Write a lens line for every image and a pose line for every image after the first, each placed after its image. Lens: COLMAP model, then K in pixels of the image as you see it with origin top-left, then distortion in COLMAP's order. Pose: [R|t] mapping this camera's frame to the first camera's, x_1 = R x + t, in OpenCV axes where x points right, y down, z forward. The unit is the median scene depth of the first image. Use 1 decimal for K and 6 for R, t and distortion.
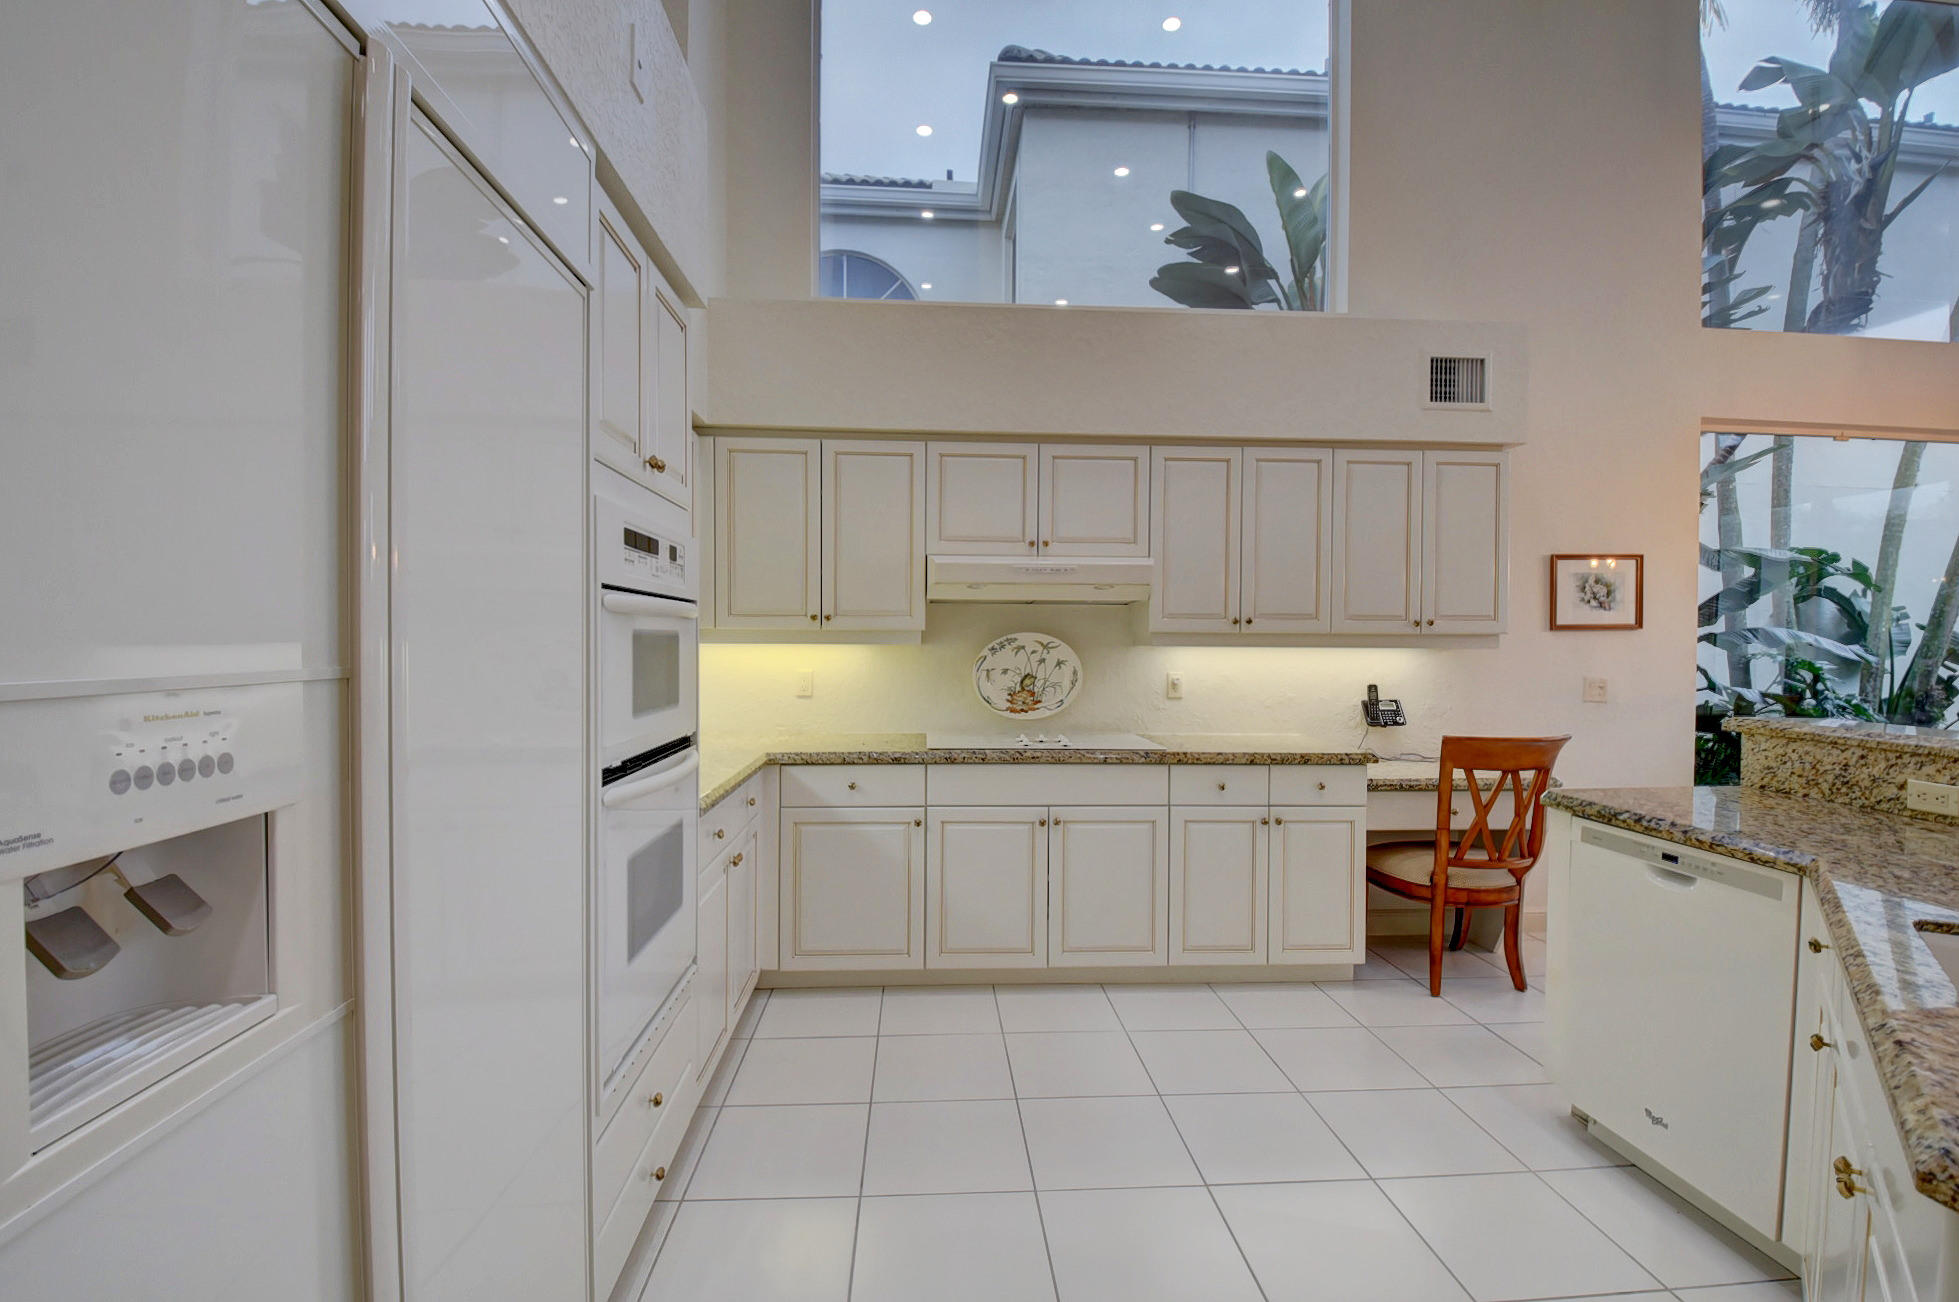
lens RADIAL K [[862.7, 0, 969.1], [0, 862.7, 651.8], [0, 0, 1]] dist [0.005935, -0.015391]
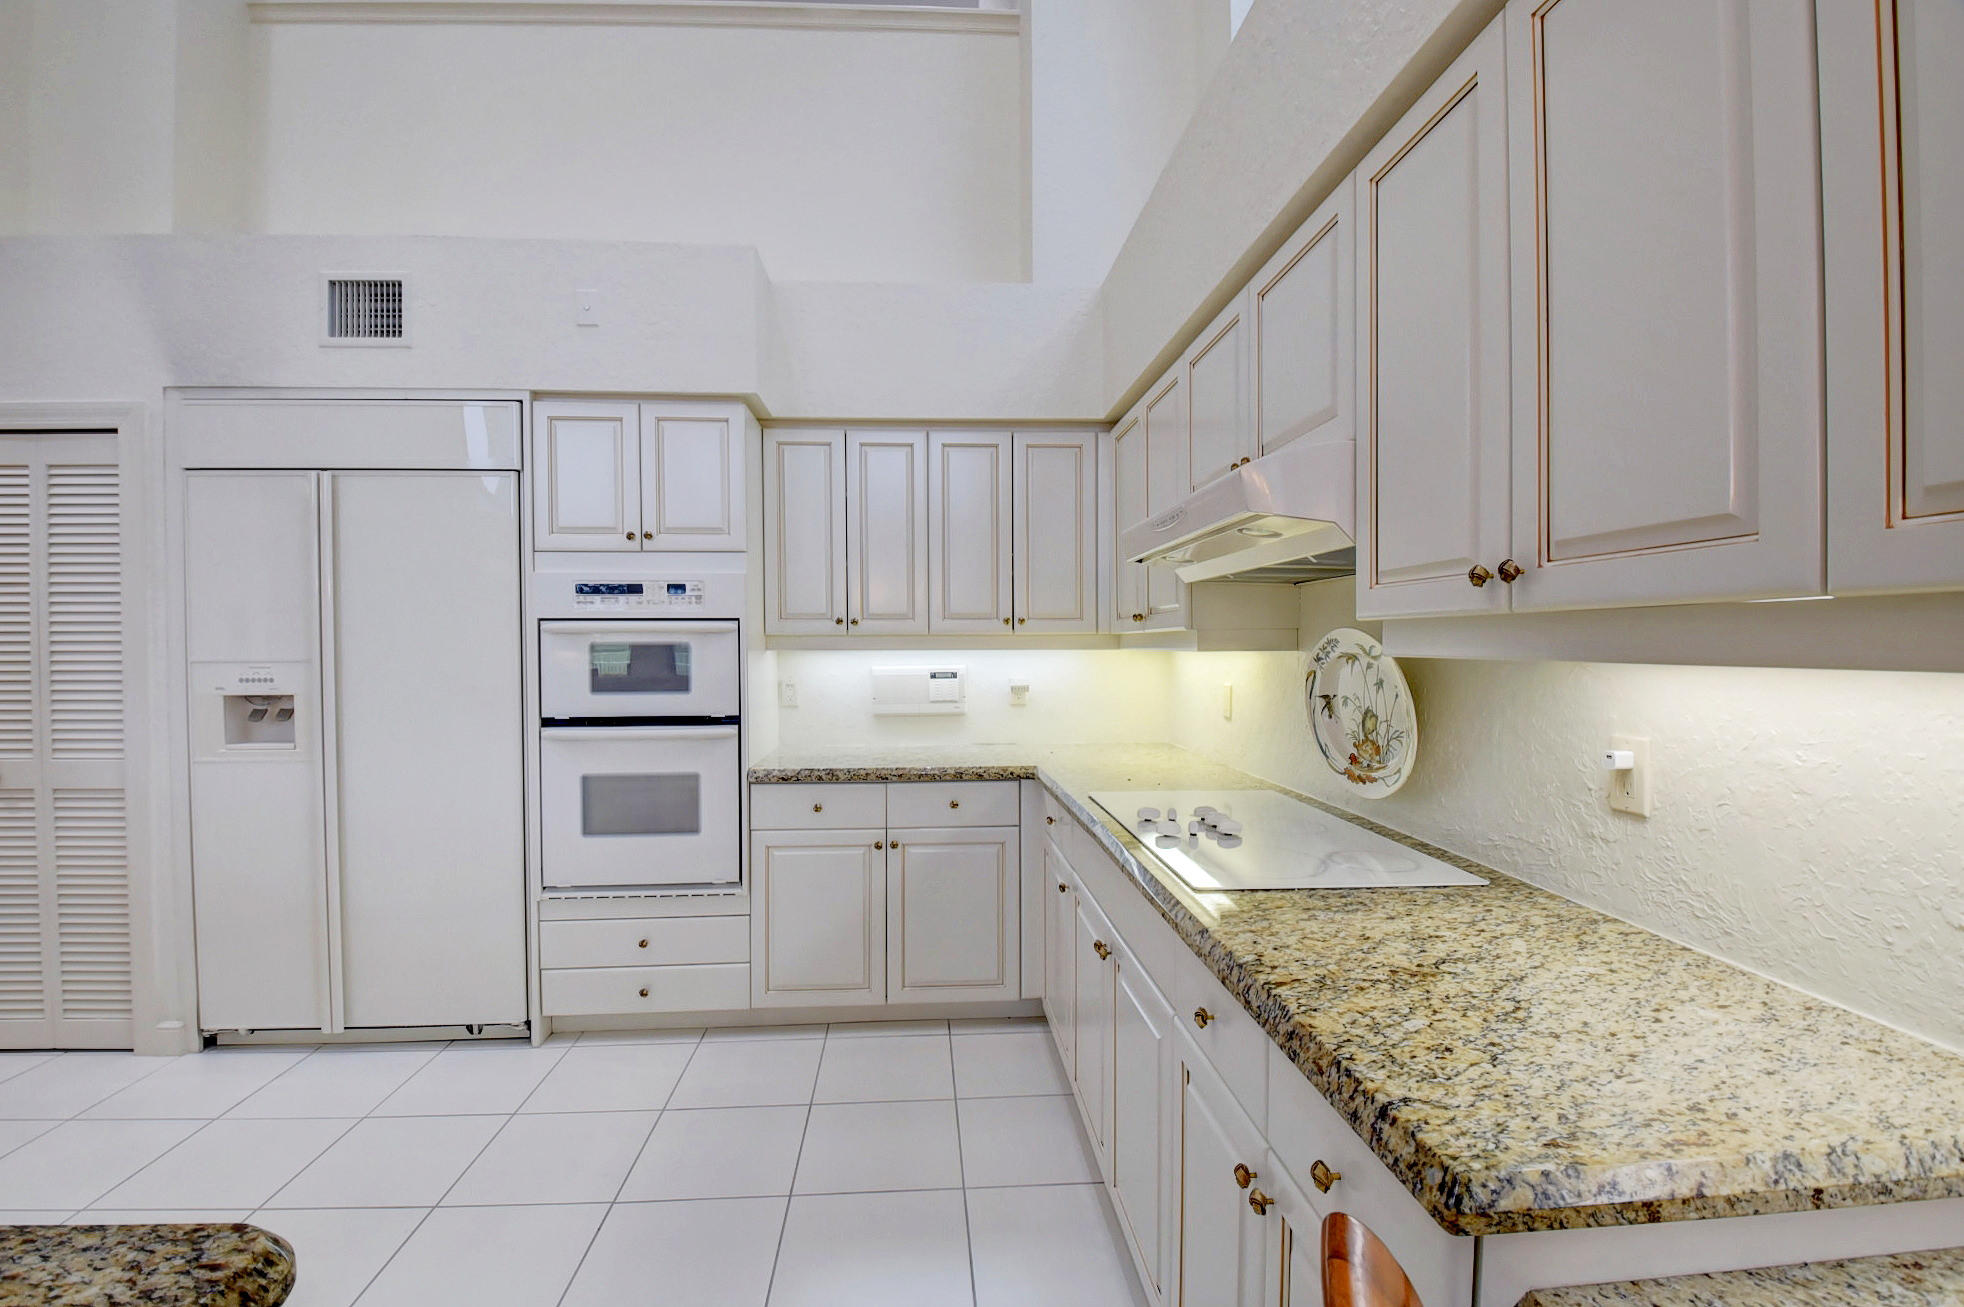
lens RADIAL K [[864.9, 0, 971.6], [0, 864.9, 654.3], [0, 0, 1]] dist [0.005935, -0.015391]
pose [[-0.005393, 0.015728, -0.999862, 0.845780], [-0.004111, 0.999868, 0.015750, -0.017898], [0.999977, 0.004195, -0.005328, 1.163235]]
